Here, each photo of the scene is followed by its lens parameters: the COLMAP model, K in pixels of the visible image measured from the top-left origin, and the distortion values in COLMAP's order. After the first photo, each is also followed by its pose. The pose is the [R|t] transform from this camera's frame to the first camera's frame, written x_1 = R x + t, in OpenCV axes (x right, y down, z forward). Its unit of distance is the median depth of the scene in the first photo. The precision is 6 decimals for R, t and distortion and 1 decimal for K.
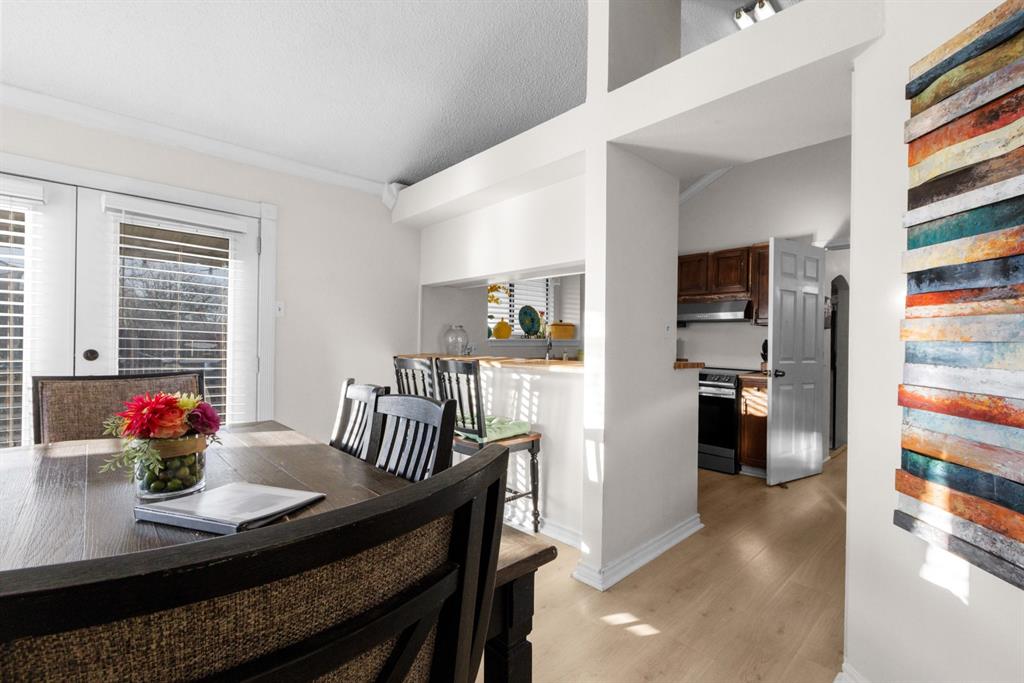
lens RADIAL K [[431.0, 0, 512.0], [0, 431.0, 341.5], [0, 0, 1]] dist [0.002542, 0.000097]
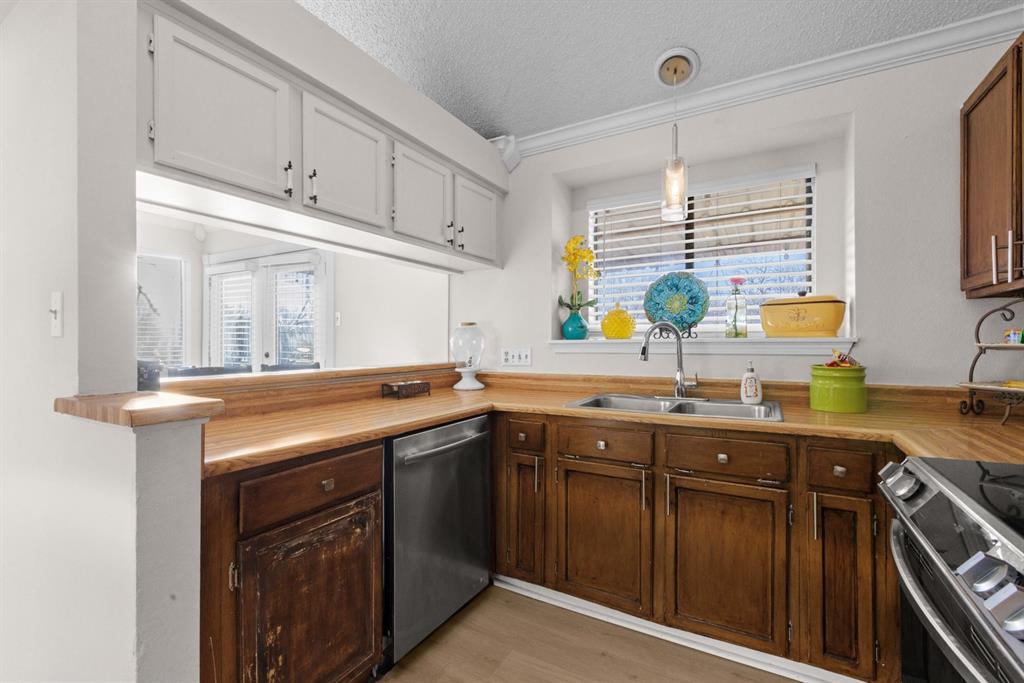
lens RADIAL K [[455.1, 0, 506.9], [0, 455.1, 342.9], [0, 0, 1]] dist [0.000881, -0.000427]
pose [[0.291319, -0.012259, -0.956547, 0.469995], [0.004174, 0.999925, -0.011544, 0.002632], [0.956617, -0.000629, 0.291349, 0.655410]]
